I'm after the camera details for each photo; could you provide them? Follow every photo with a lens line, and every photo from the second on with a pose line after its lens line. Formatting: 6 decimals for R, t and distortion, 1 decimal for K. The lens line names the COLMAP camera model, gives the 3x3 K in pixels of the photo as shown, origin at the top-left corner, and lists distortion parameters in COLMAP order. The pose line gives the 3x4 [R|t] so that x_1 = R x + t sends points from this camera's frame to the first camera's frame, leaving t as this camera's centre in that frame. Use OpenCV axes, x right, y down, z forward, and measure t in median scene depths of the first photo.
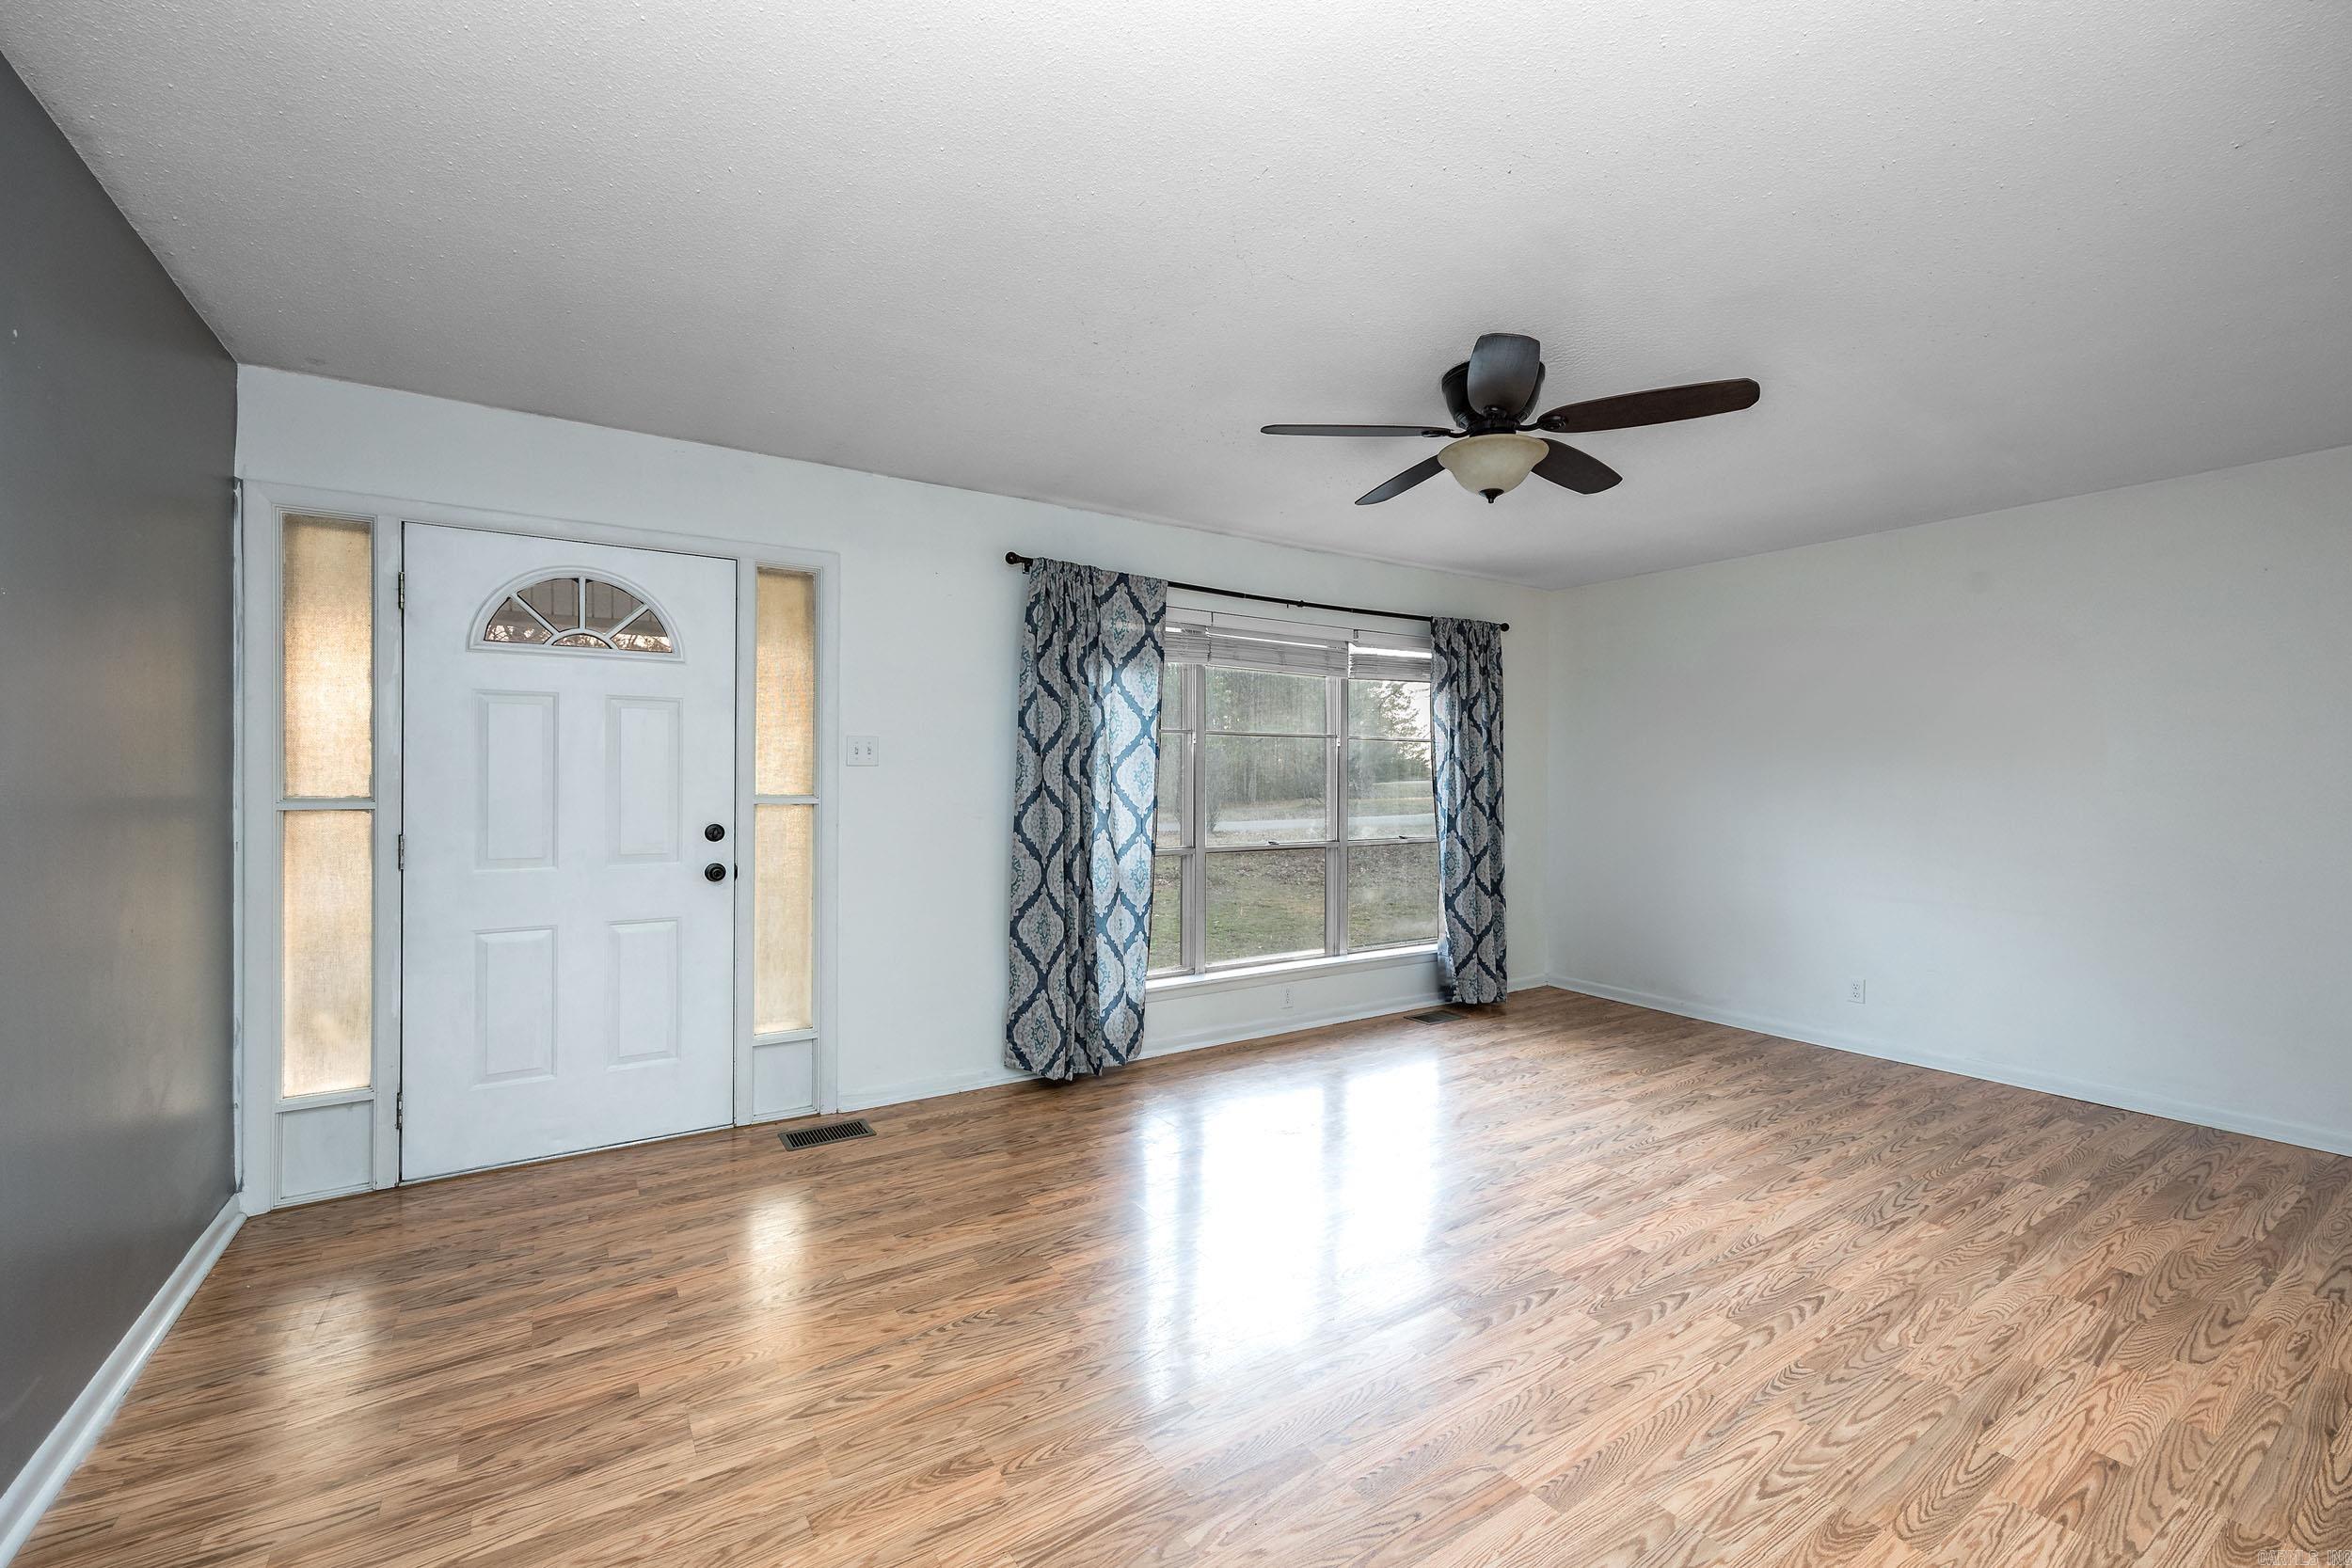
lens RADIAL K [[966.7, 0, 1176.0], [0, 966.7, 784.0], [0, 0, 1]] dist [-0.001973, 0.000099]
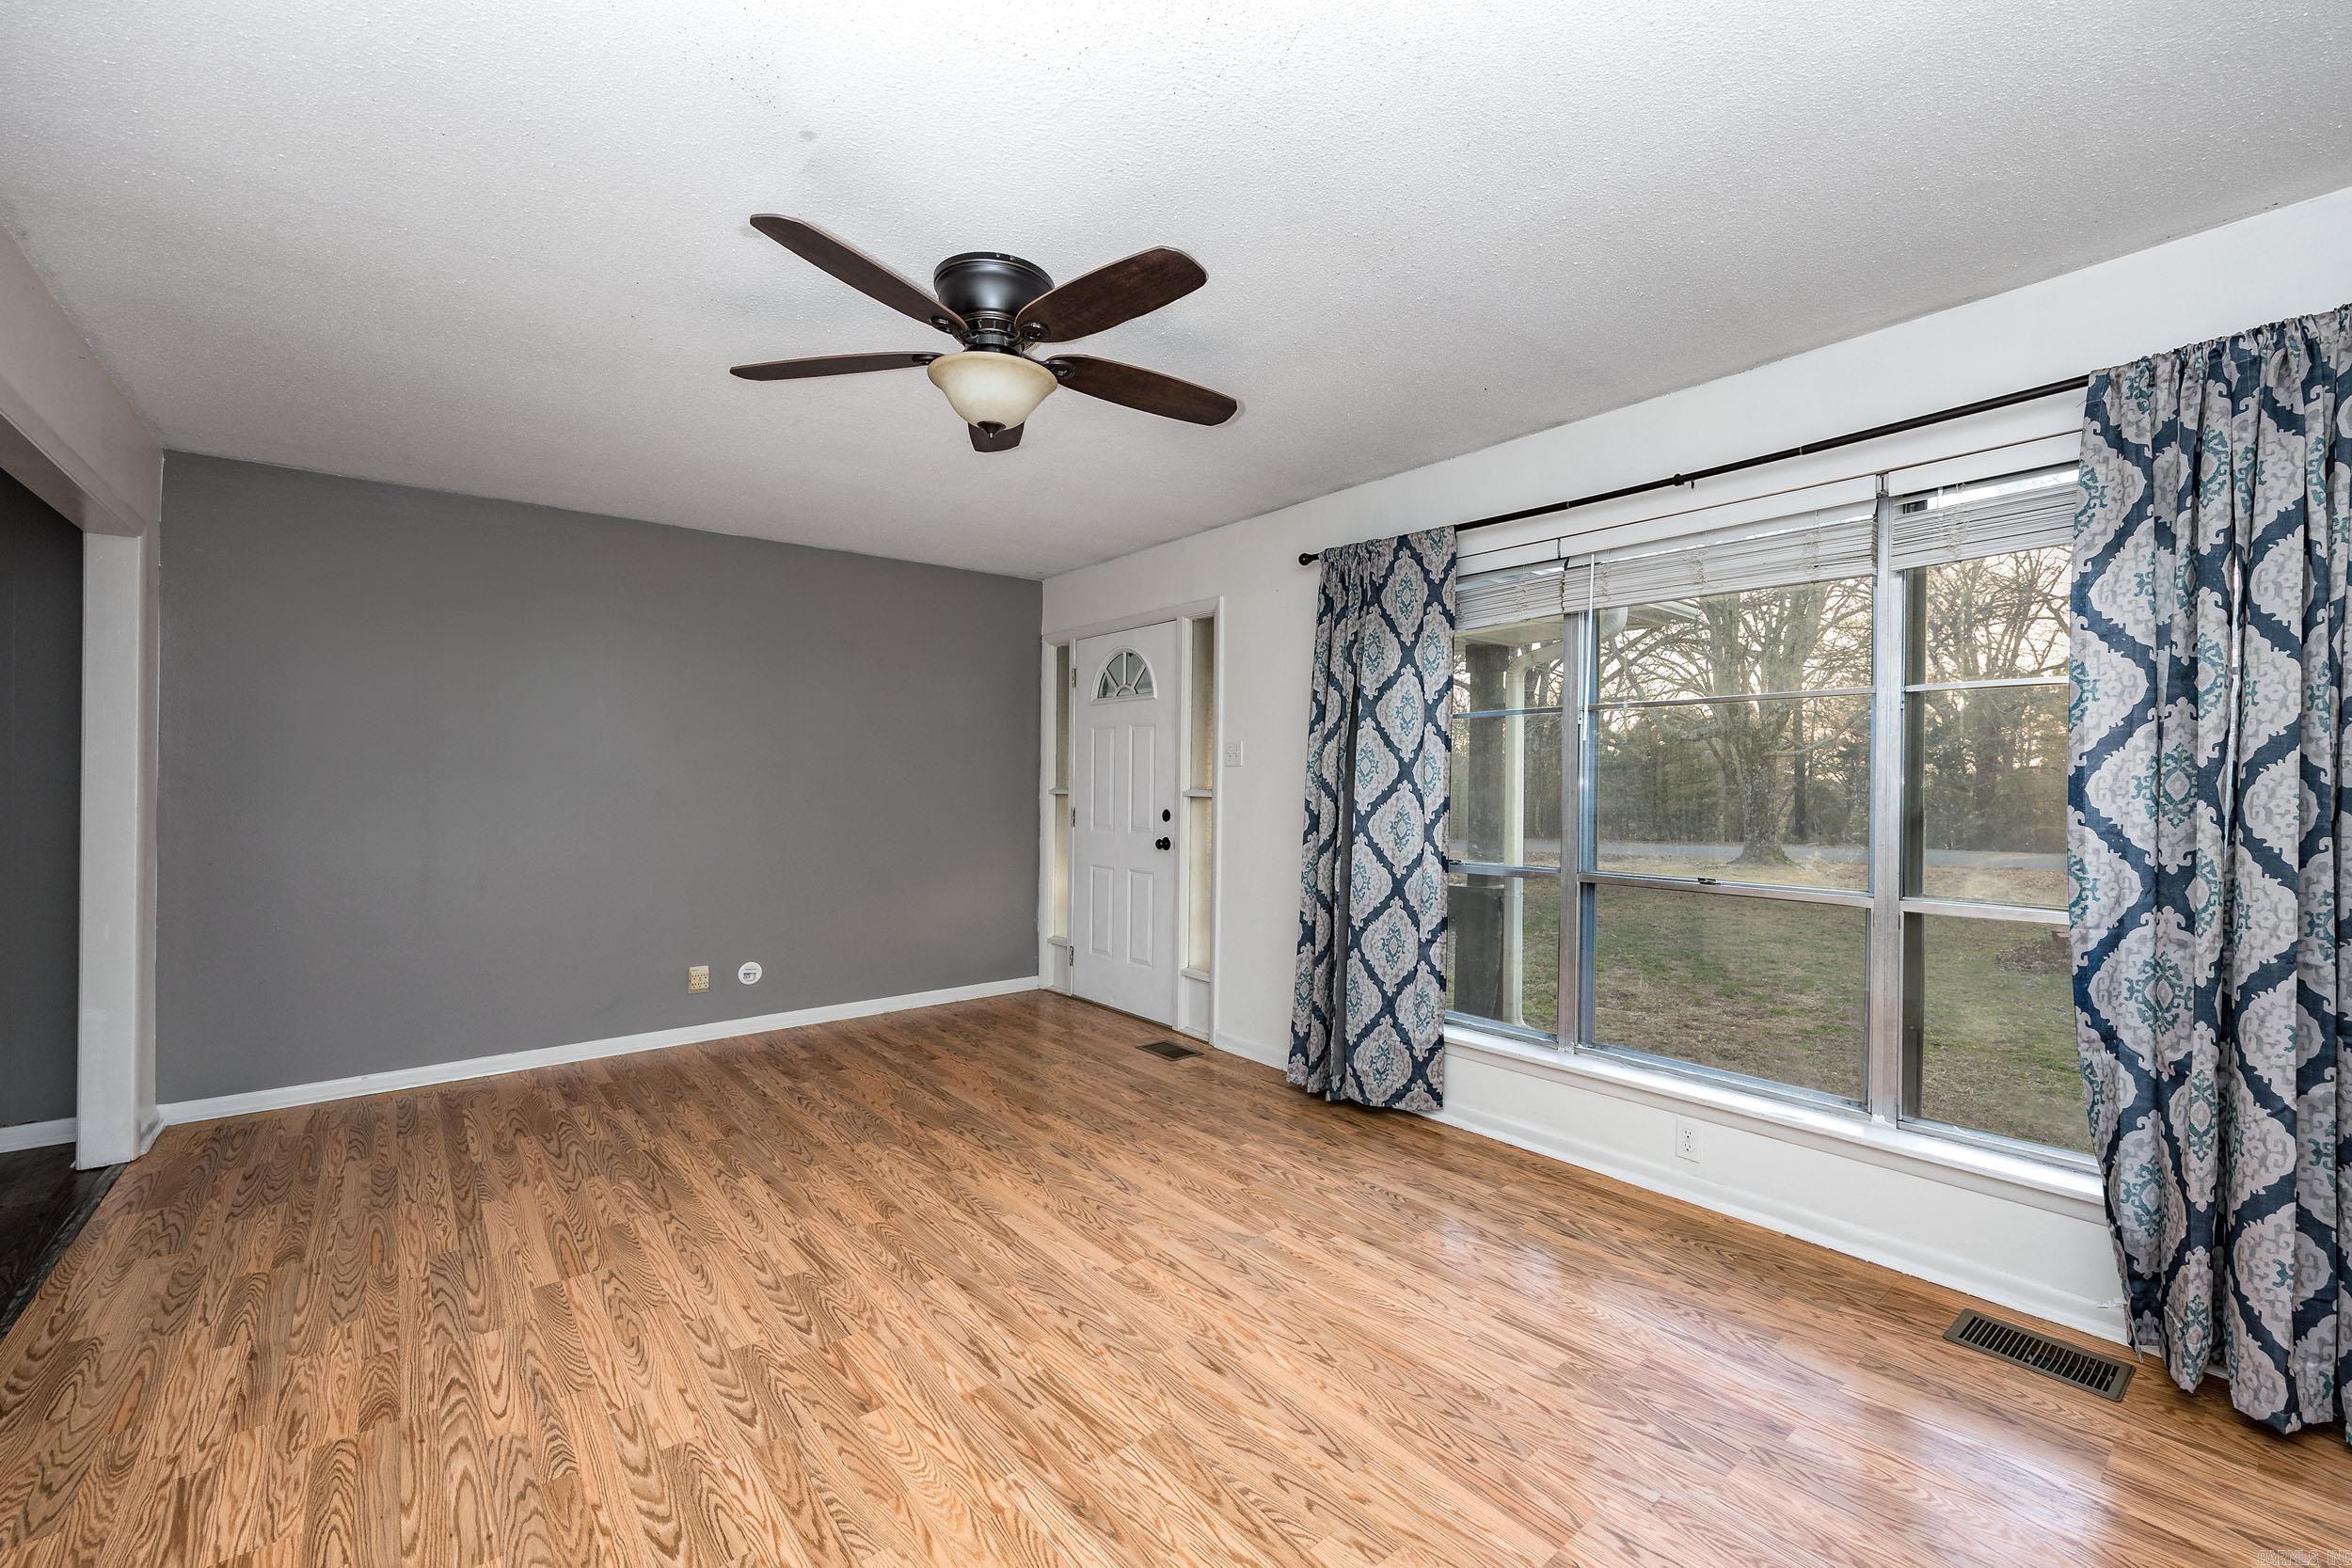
lens RADIAL K [[961.9, 0, 1177.2], [0, 961.9, 769.6], [0, 0, 1]] dist [-0.002838, -0.000154]
pose [[0.113414, -0.012683, -0.993467, 1.280553], [-0.006388, 0.999889, -0.013494, 0.002420], [0.993527, 0.007877, 0.113321, 1.184959]]
